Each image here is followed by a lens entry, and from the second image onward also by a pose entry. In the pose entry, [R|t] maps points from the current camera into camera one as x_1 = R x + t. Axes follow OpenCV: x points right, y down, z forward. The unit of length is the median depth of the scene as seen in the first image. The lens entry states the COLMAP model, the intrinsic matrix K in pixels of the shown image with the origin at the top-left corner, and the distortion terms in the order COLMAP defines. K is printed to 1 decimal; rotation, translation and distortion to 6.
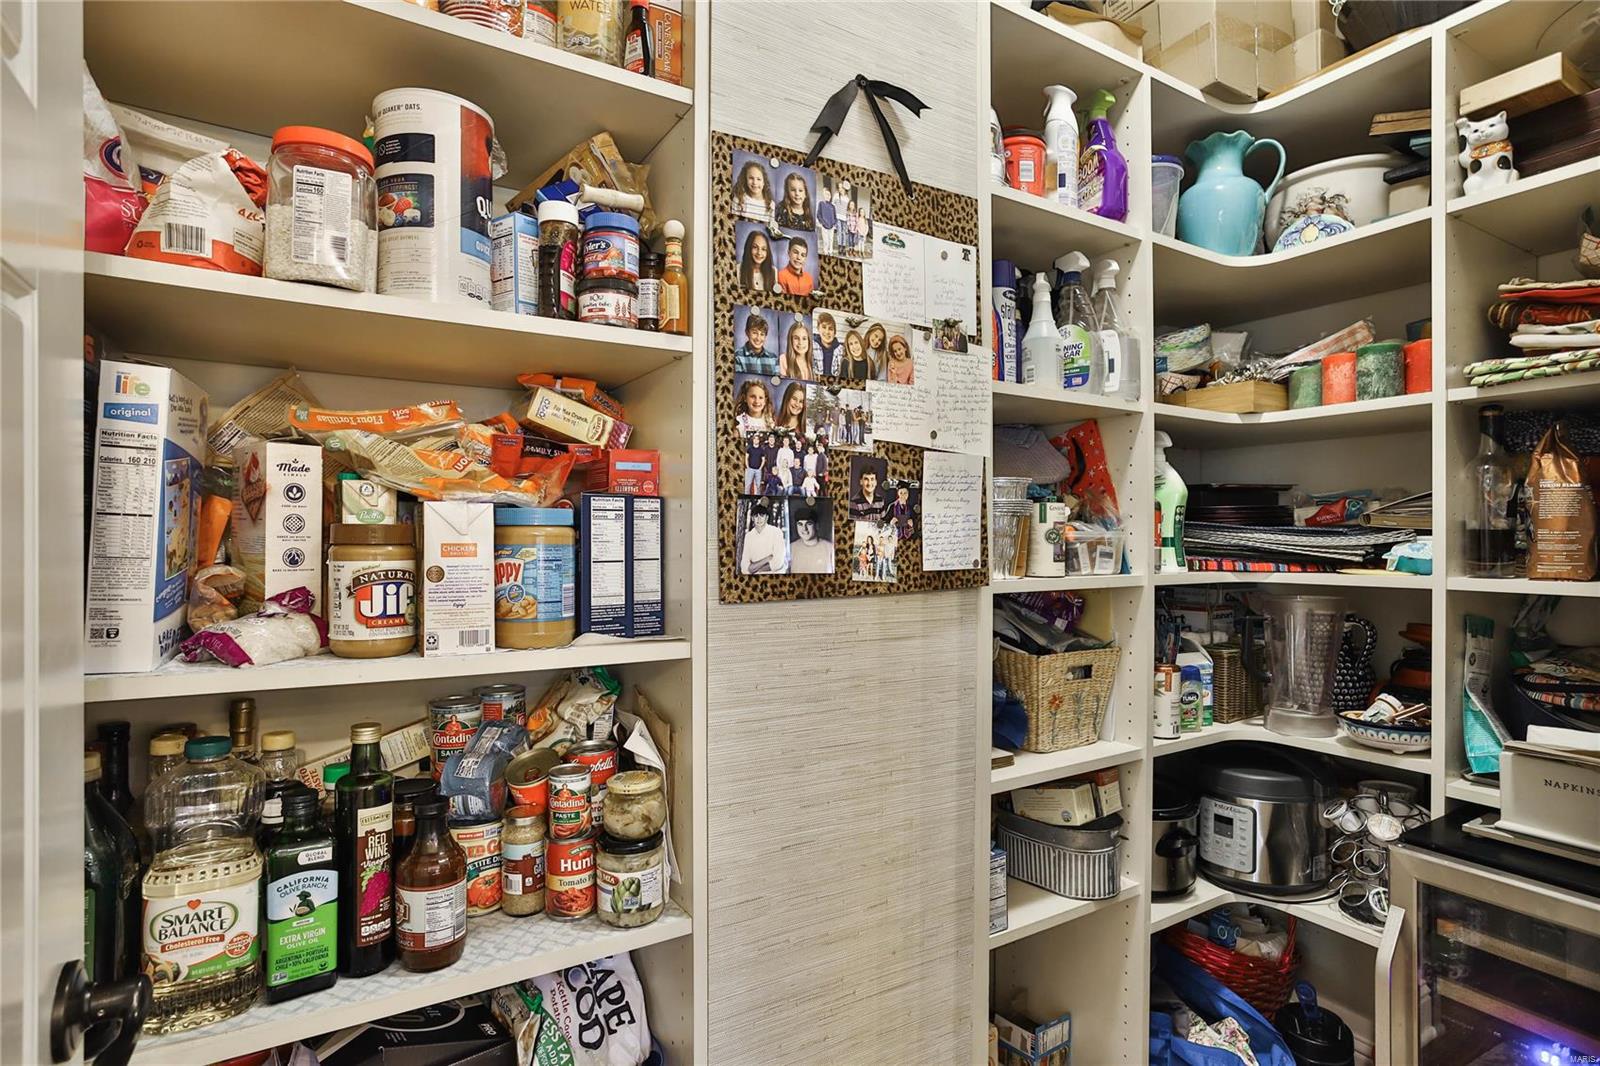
lens RADIAL K [[822.3, 0, 802.8], [0, 822.3, 529.8], [0, 0, 1]] dist [-0.042748, 0.022010]
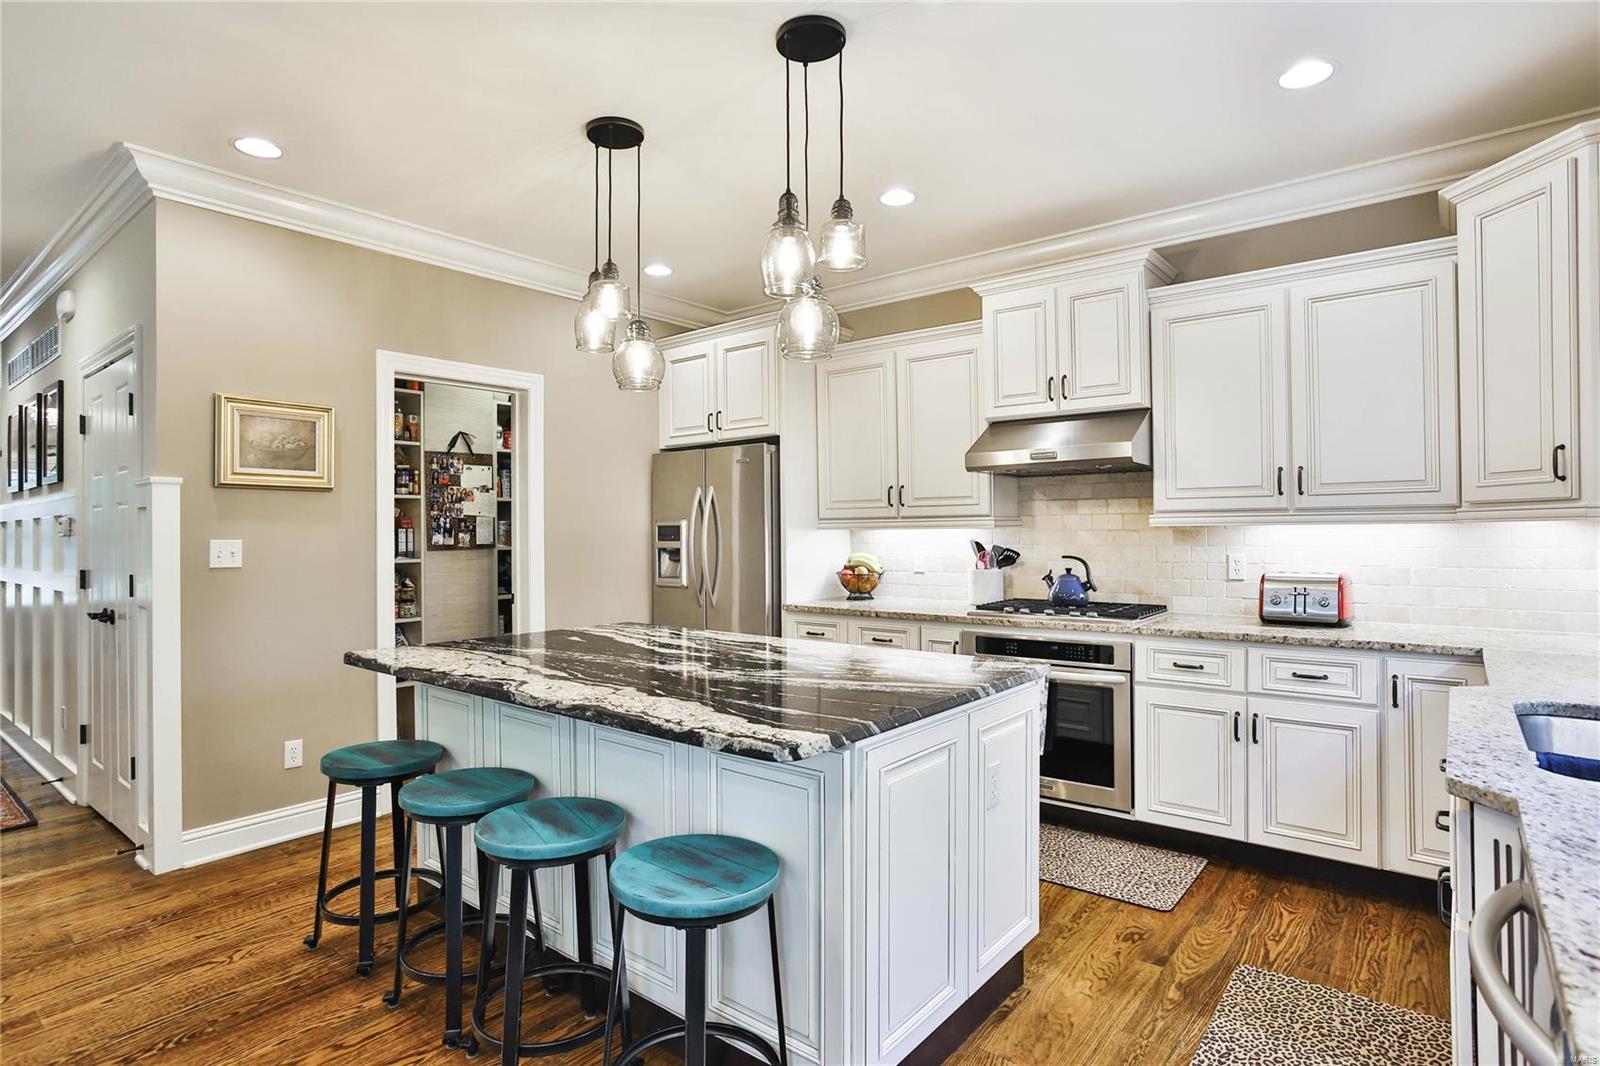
lens RADIAL K [[822.3, 0, 789.4], [0, 822.3, 524.9], [0, 0, 1]] dist [-0.042748, 0.022010]
pose [[0.940532, -0.005097, 0.339667, 0.247975], [0.004259, 0.999986, 0.003211, -0.062422], [-0.339678, -0.001574, 0.940540, -3.852223]]
